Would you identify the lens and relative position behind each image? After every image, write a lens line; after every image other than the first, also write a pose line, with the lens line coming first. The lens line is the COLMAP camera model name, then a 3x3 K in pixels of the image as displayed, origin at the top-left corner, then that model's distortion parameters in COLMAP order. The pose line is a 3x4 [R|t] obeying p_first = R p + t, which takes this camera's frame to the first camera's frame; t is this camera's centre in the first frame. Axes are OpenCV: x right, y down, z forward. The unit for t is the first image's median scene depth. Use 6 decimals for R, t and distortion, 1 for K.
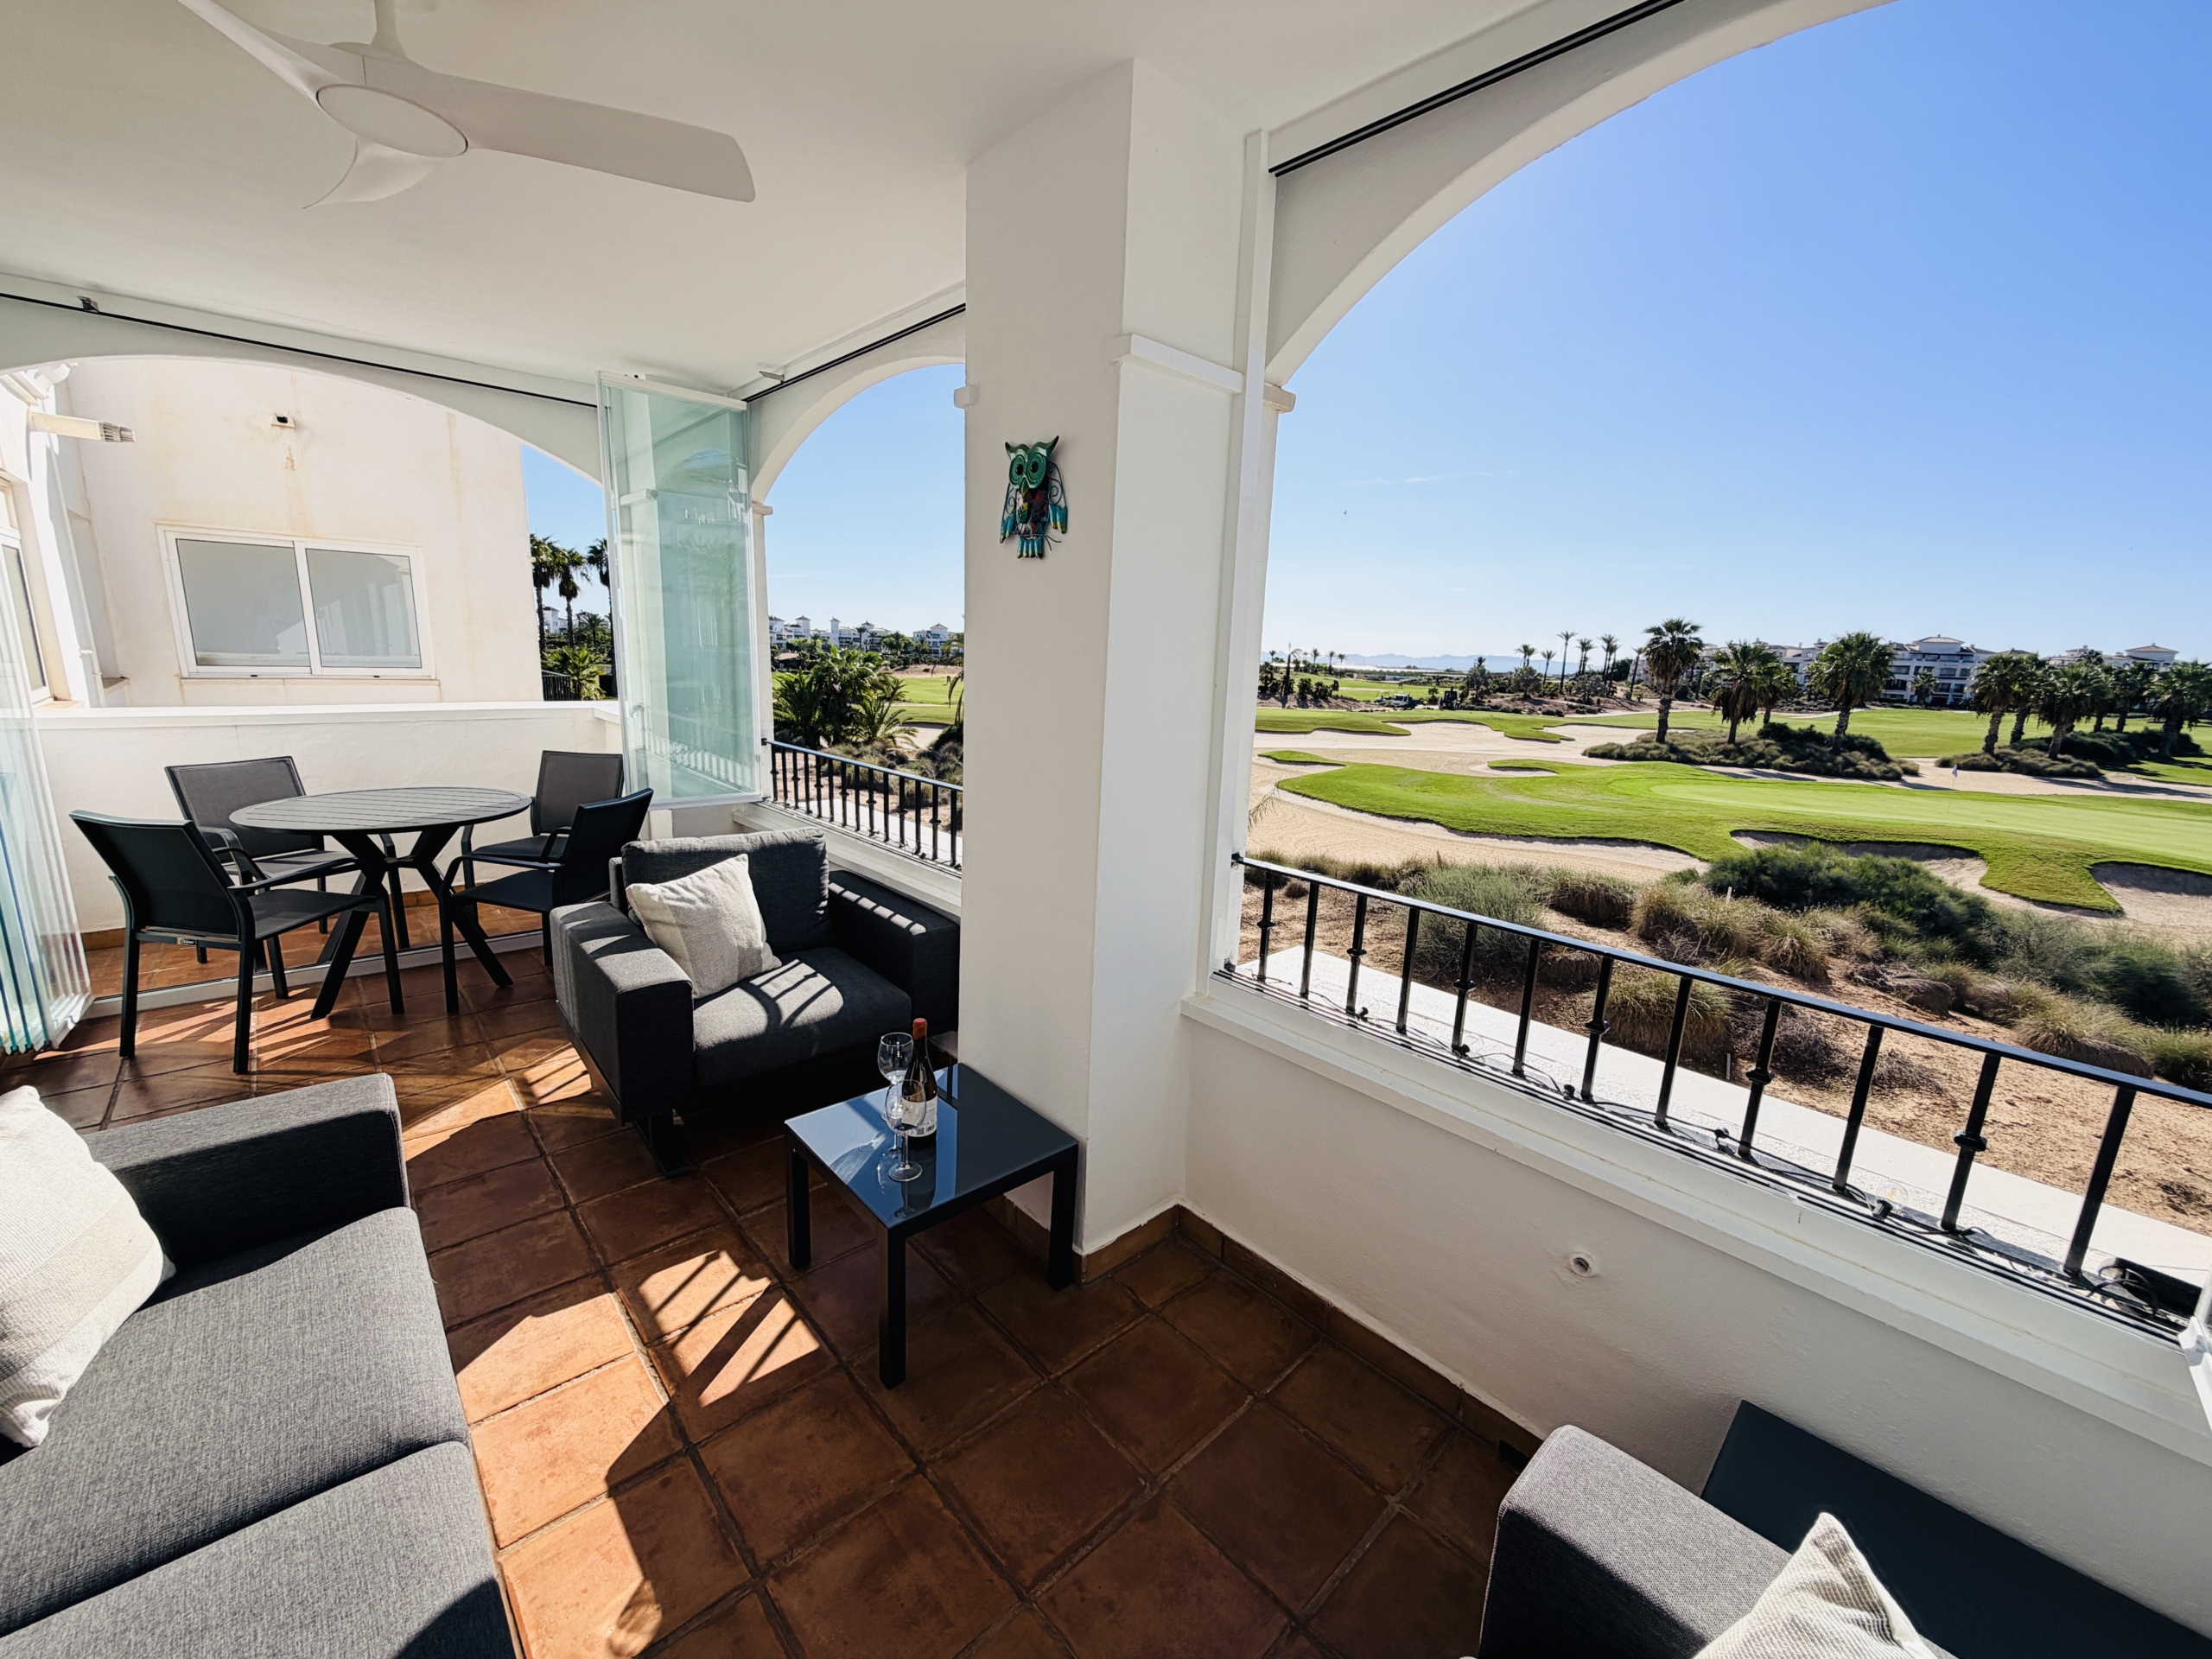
lens RADIAL K [[881.0, 0, 1102.8], [0, 881.0, 834.3], [0, 0, 1]] dist [0.000403, 0.000231]
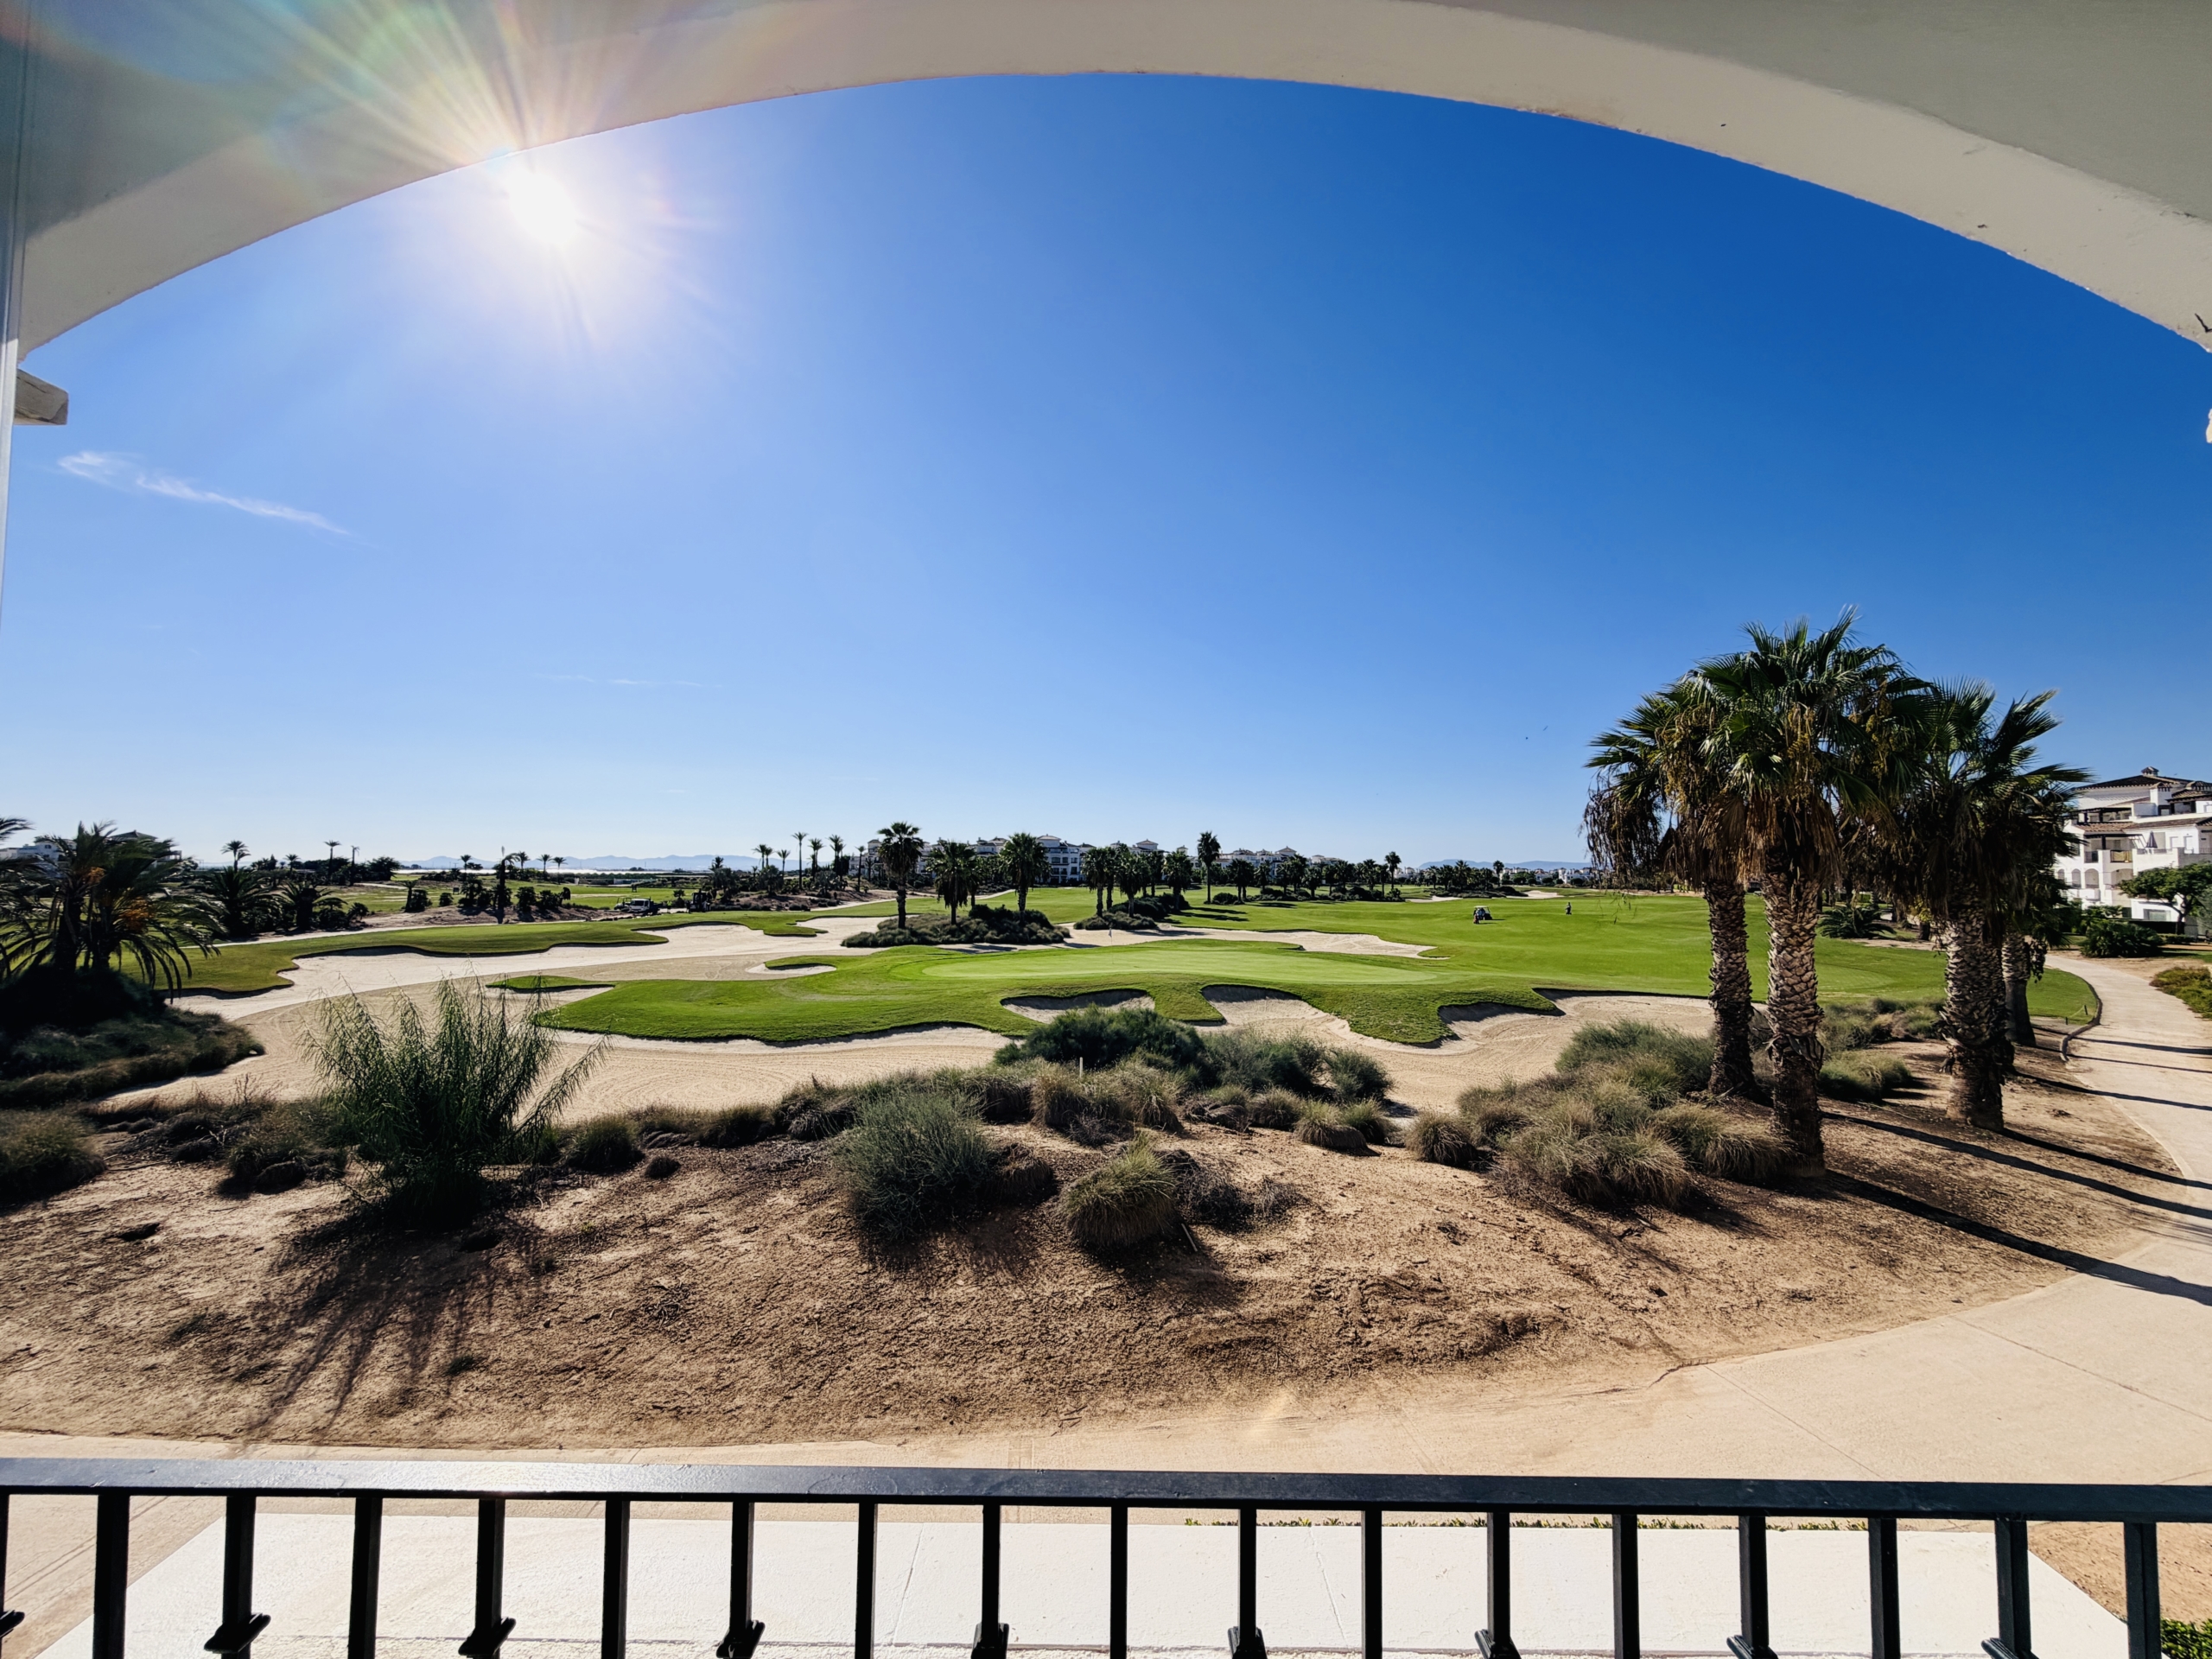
lens RADIAL K [[881.0, 0, 1100.9], [0, 881.0, 831.8], [0, 0, 1]] dist [0.000403, 0.000231]
pose [[0.682165, -0.002077, 0.731195, -0.021328], [0.166154, 0.974276, -0.152245, -0.010610], [-0.712070, 0.225347, 0.664963, 0.040025]]
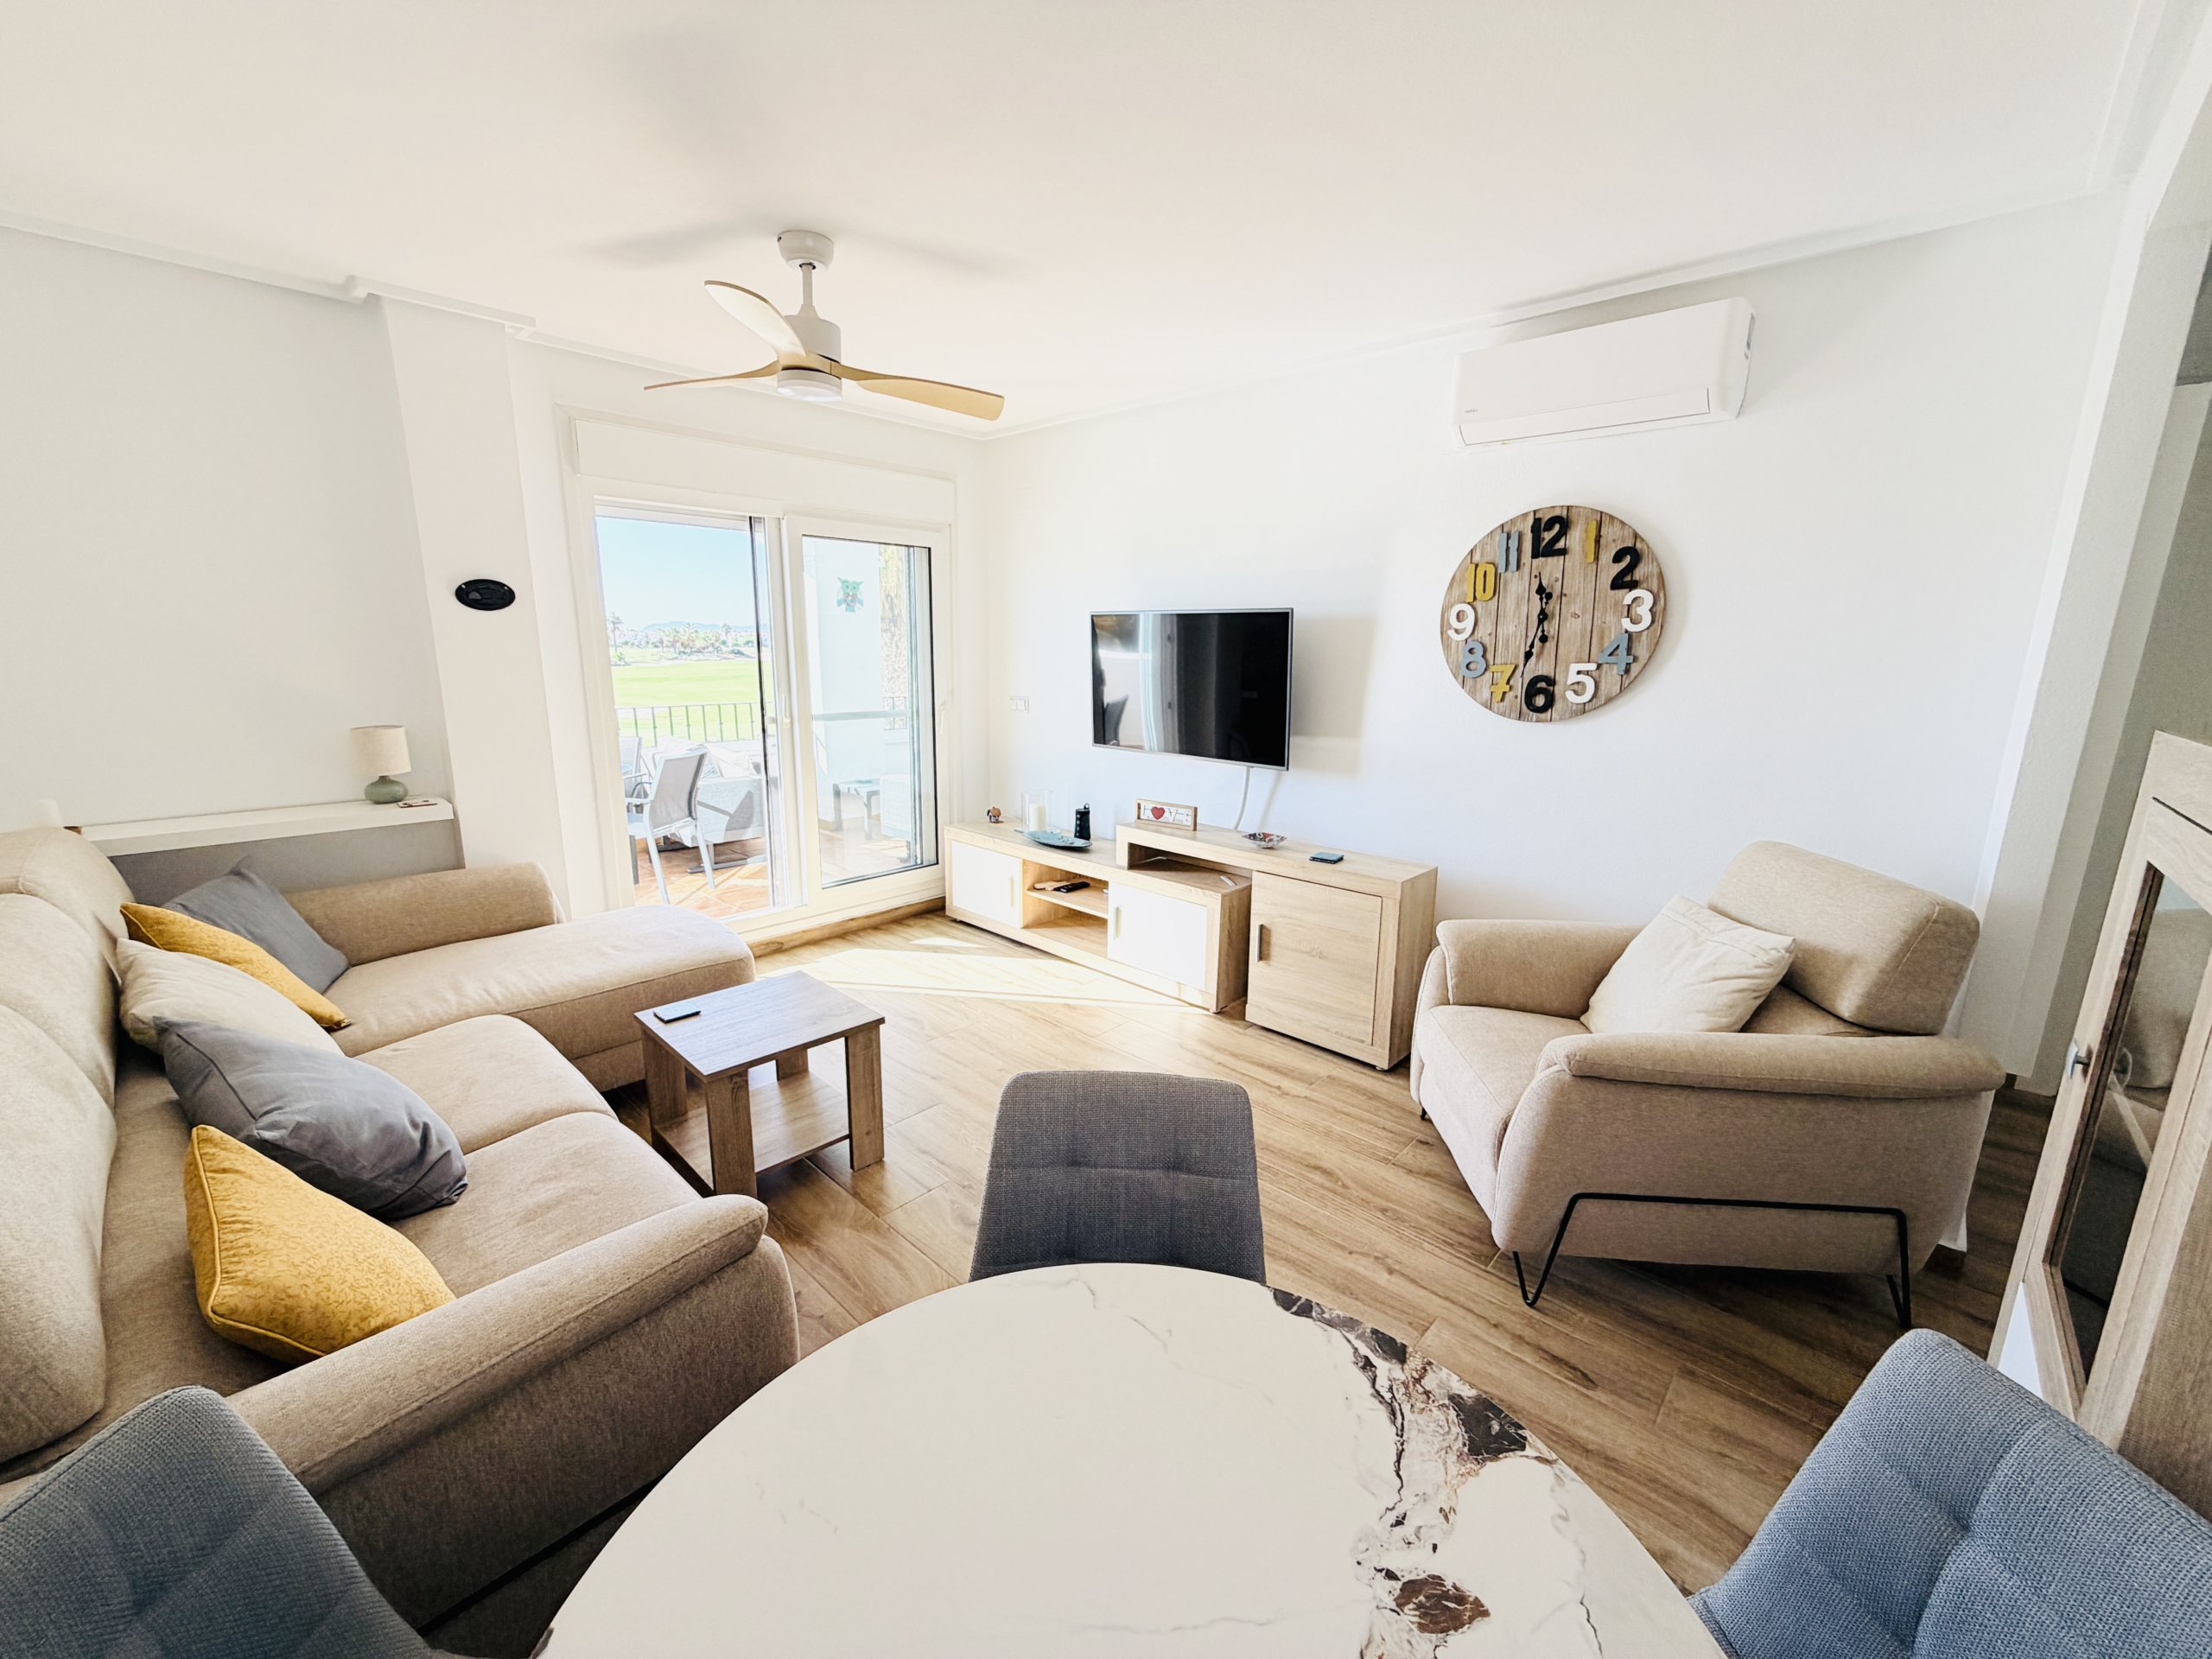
lens RADIAL K [[881.0, 0, 1111.7], [0, 881.0, 828.4], [0, 0, 1]] dist [0.000403, 0.000231]
pose [[-0.073923, -0.247909, 0.965959, -0.108404], [0.190788, 0.947203, 0.257696, -0.005697], [-0.978844, 0.203343, -0.022722, 0.006396]]
